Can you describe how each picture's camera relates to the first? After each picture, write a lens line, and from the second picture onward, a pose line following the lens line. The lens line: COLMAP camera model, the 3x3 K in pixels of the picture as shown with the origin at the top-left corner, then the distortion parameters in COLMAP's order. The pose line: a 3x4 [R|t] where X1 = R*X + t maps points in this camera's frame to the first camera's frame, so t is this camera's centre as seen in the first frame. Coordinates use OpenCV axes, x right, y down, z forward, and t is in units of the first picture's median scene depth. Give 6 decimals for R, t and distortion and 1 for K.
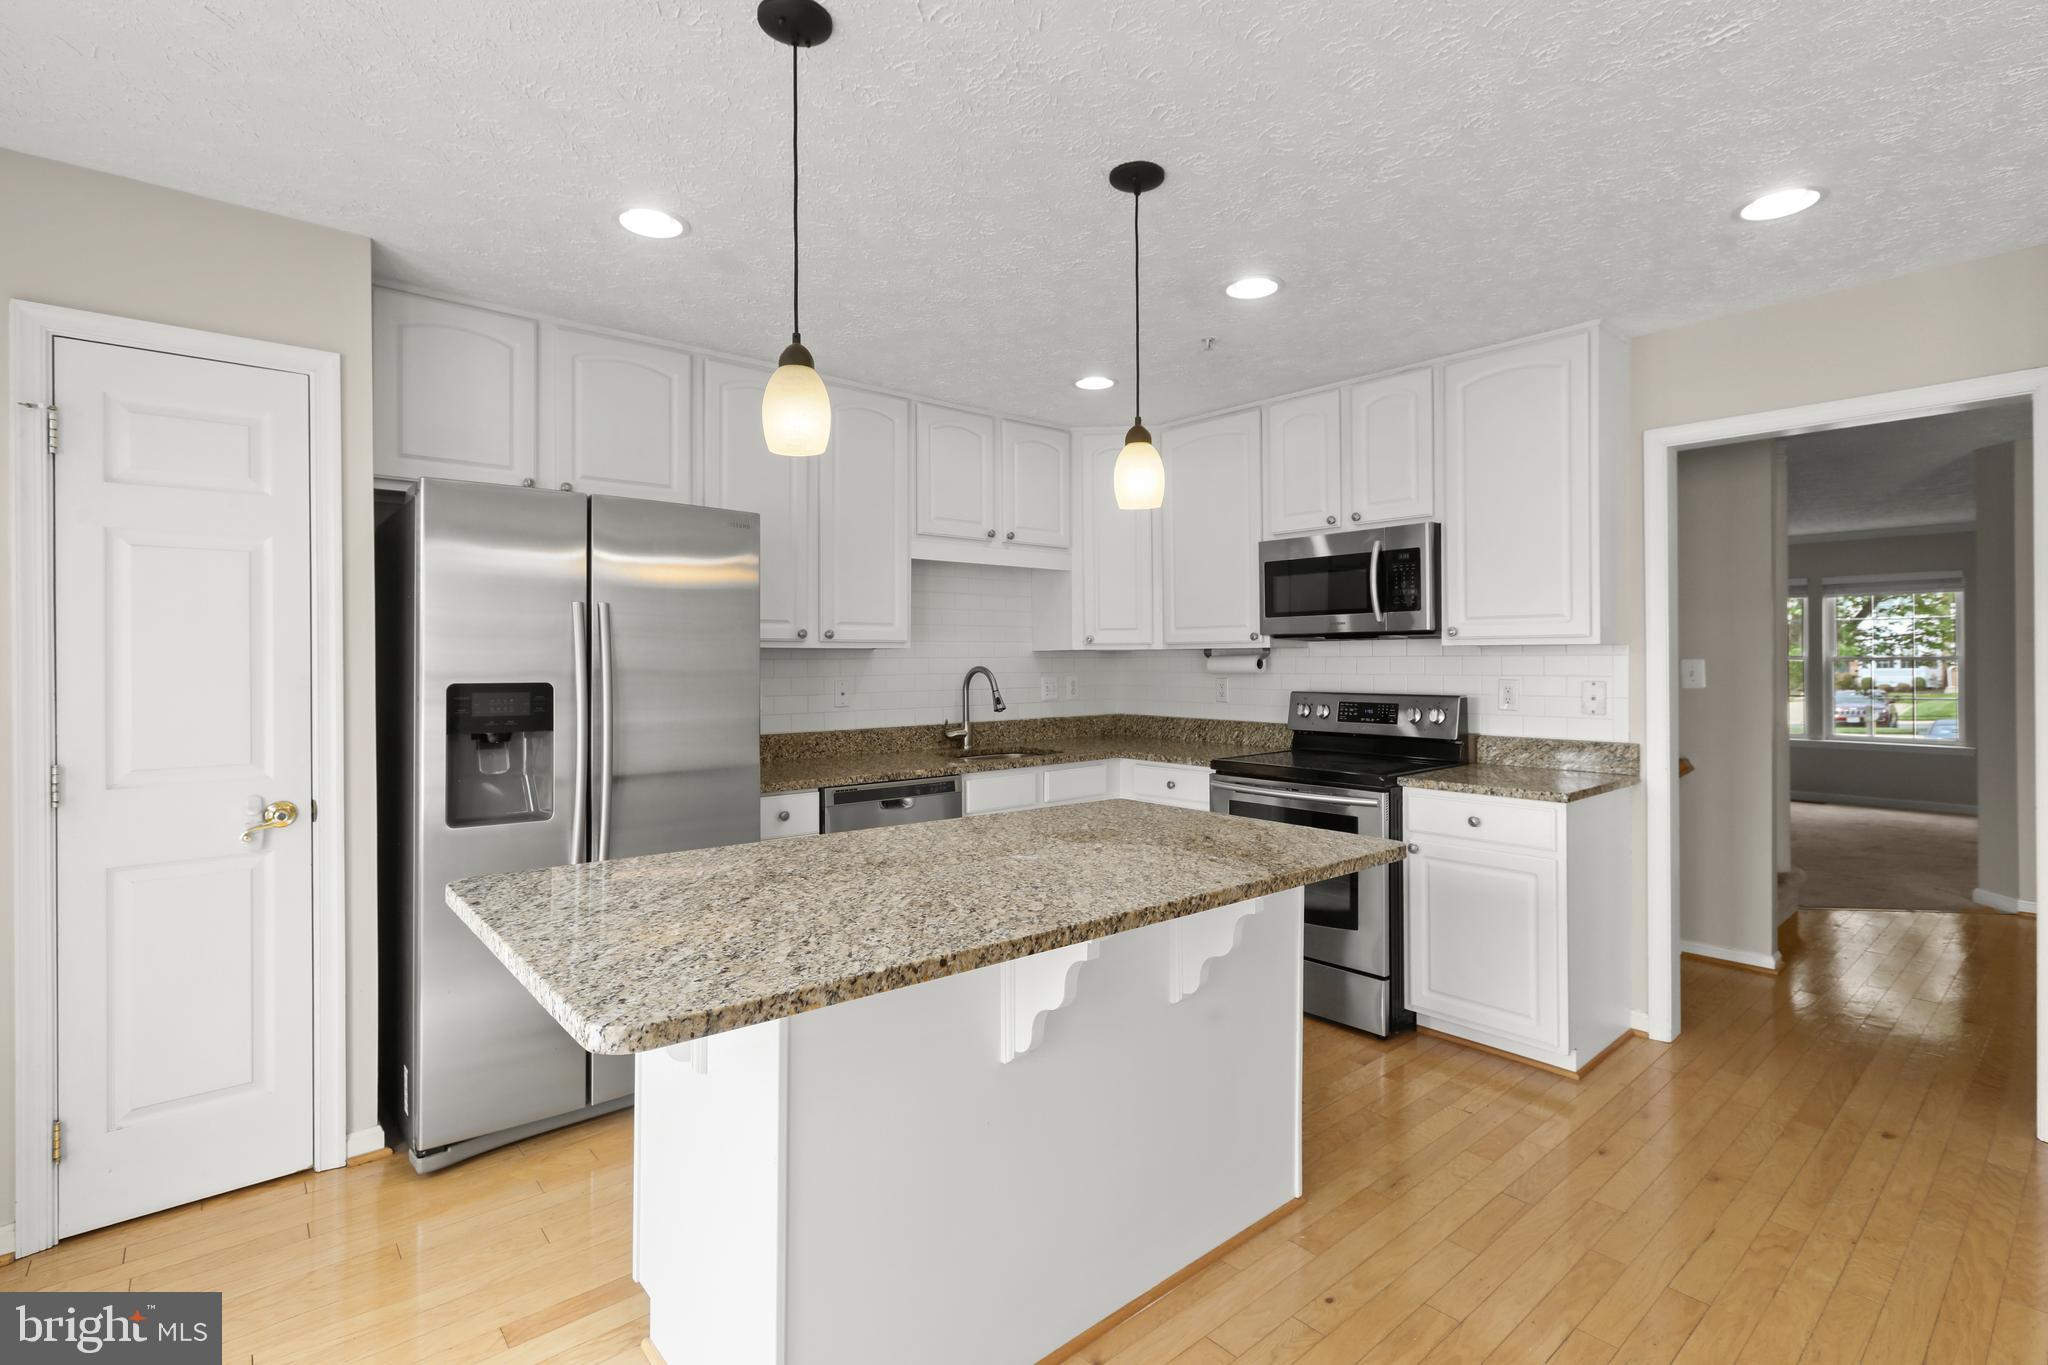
lens RADIAL K [[953.1, 0, 1031.2], [0, 953.1, 658.1], [0, 0, 1]] dist [-0.002031, 0.000208]
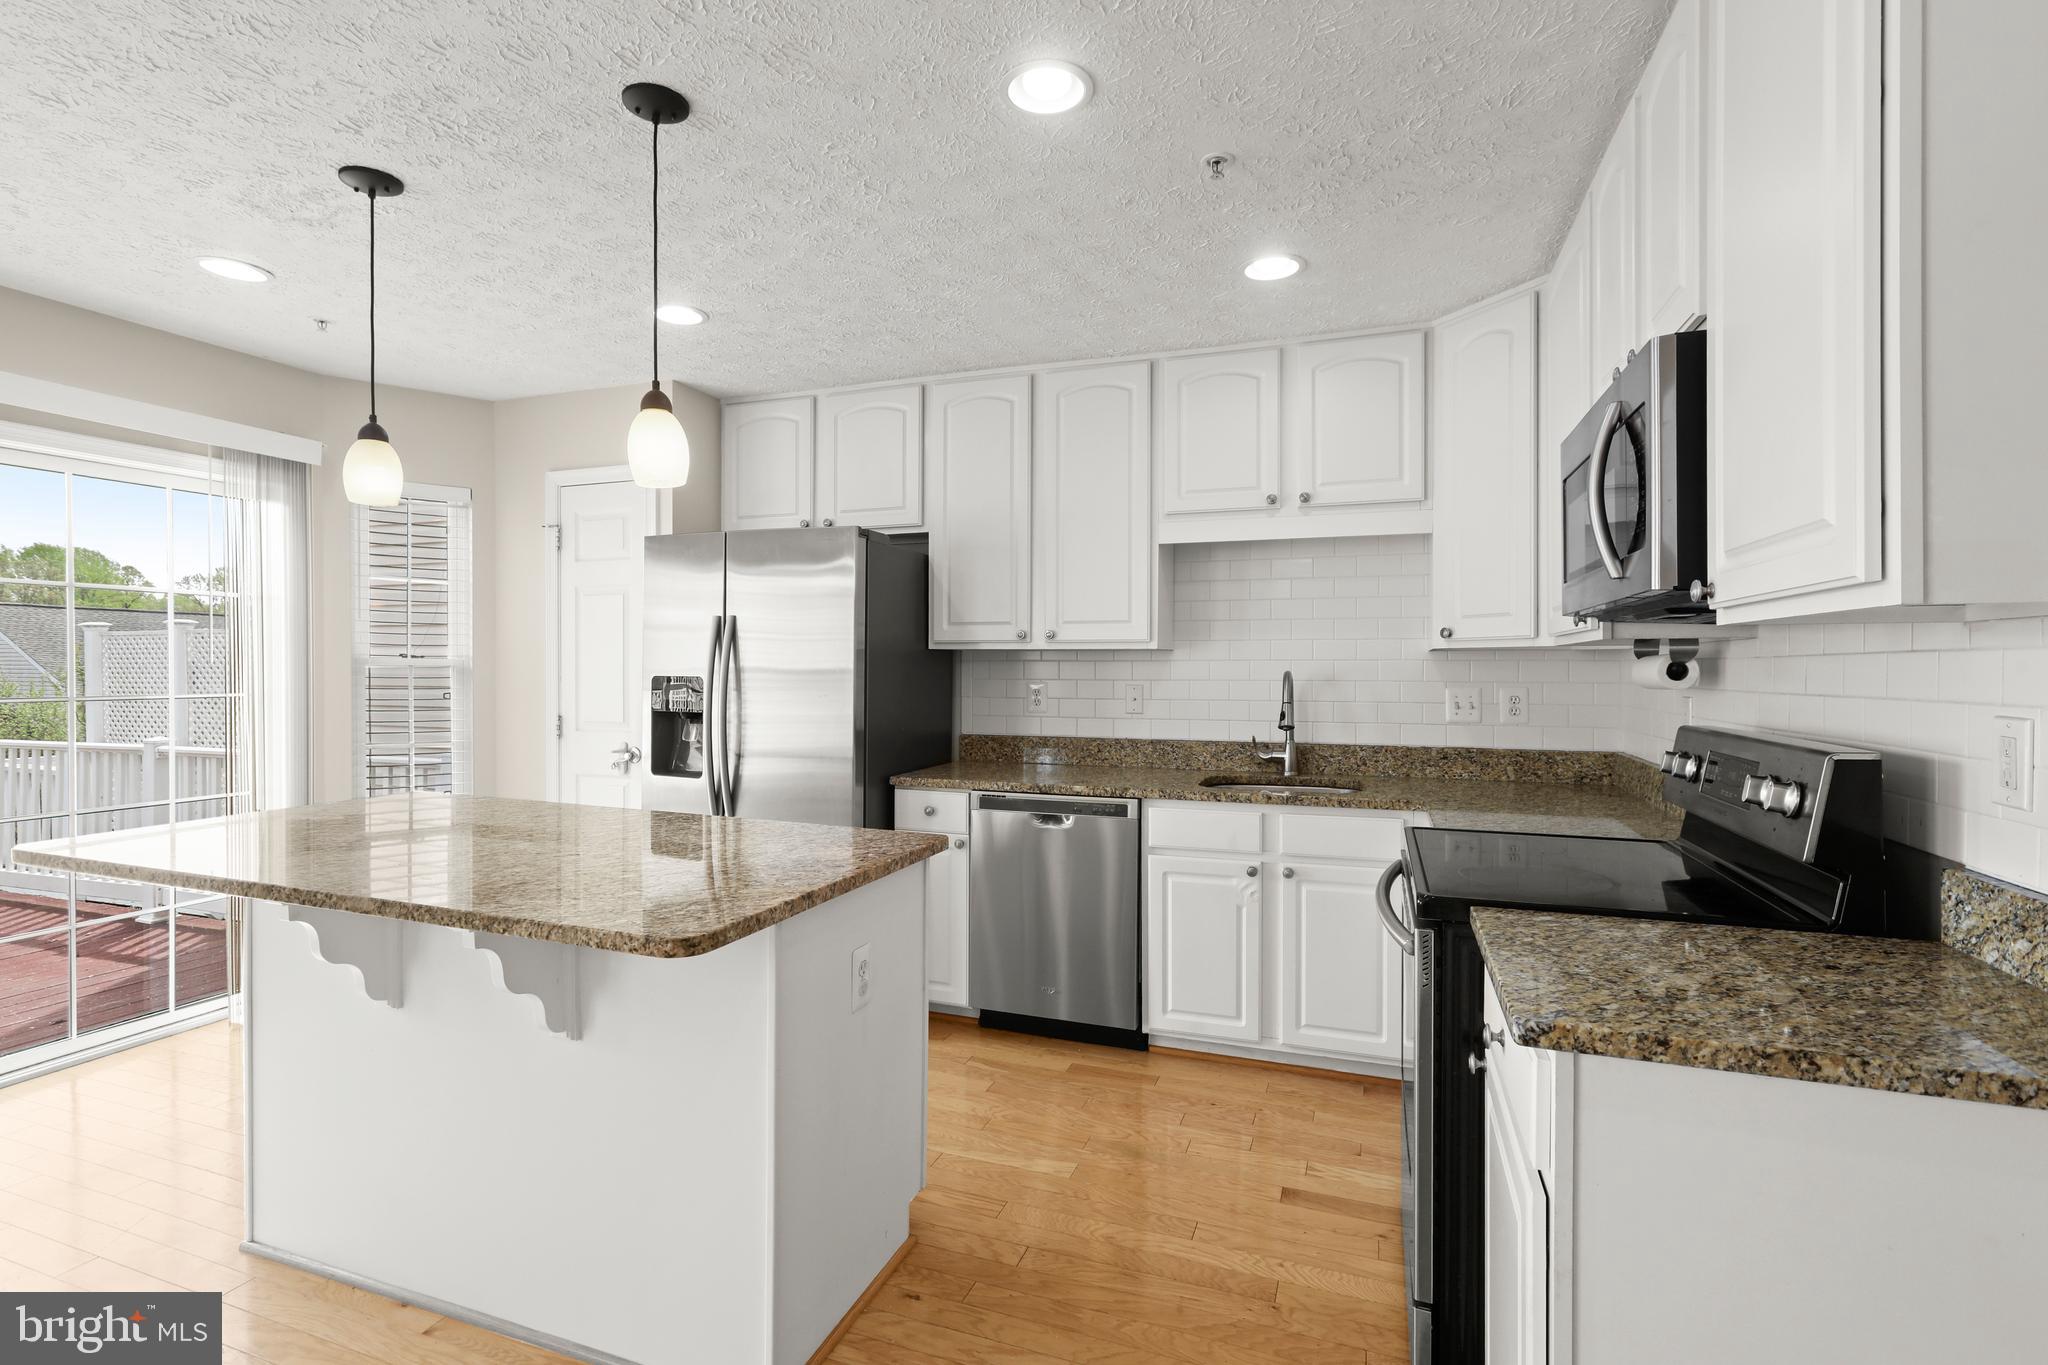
lens RADIAL K [[957.1, 0, 1021.0], [0, 957.1, 674.8], [0, 0, 1]] dist [0.000974, 0.000560]
pose [[0.485330, 0.011395, -0.874257, 0.643127], [-0.003192, 0.999931, 0.011261, 0.004407], [0.874325, -0.002674, 0.485333, 0.529795]]
